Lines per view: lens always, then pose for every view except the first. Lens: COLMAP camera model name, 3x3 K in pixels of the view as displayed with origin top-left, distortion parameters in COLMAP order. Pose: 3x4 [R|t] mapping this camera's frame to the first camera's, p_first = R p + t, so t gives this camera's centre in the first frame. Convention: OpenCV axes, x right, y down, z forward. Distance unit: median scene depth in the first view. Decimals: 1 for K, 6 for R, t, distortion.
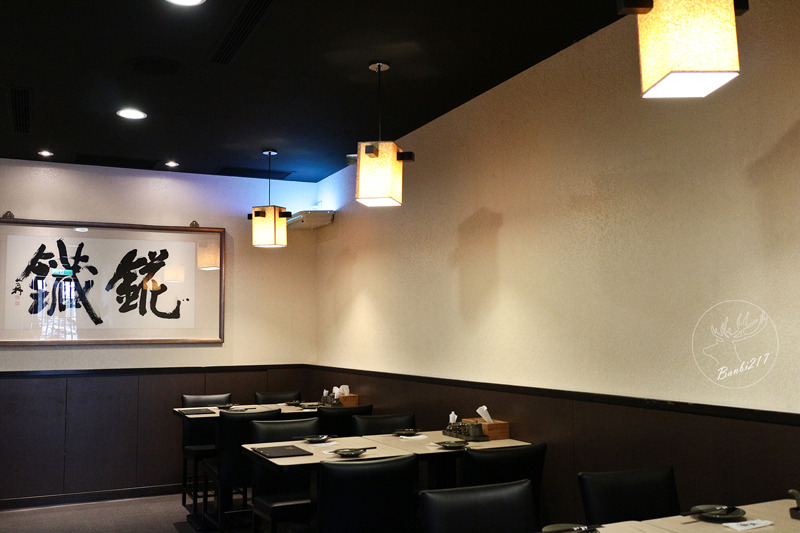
lens RADIAL K [[763.5, 0, 400.0], [0, 763.5, 266.5], [0, 0, 1]] dist [0.005407, -0.014446]
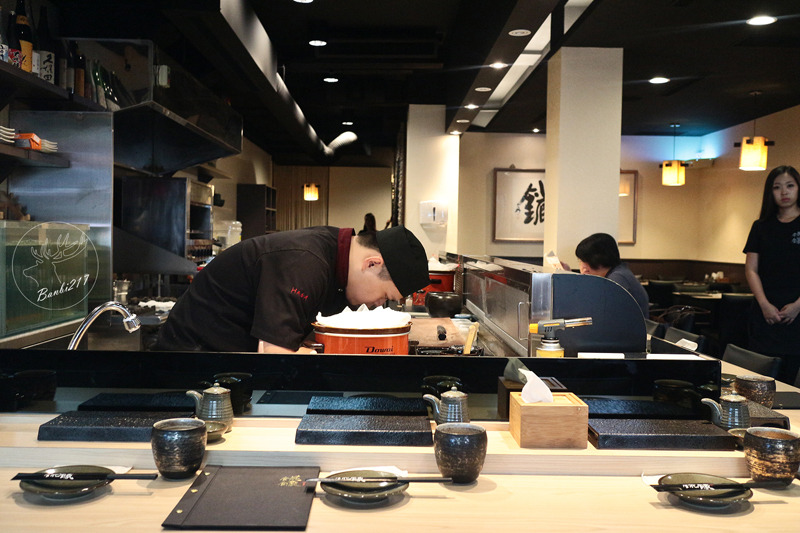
lens RADIAL K [[763.5, 0, 400.0], [0, 763.5, 266.5], [0, 0, 1]] dist [0.005407, -0.014446]
pose [[0.908108, 0.038813, -0.416933, -0.014563], [0.012592, 0.992713, 0.119841, -0.053134], [0.418546, -0.114078, 0.901002, -0.690647]]
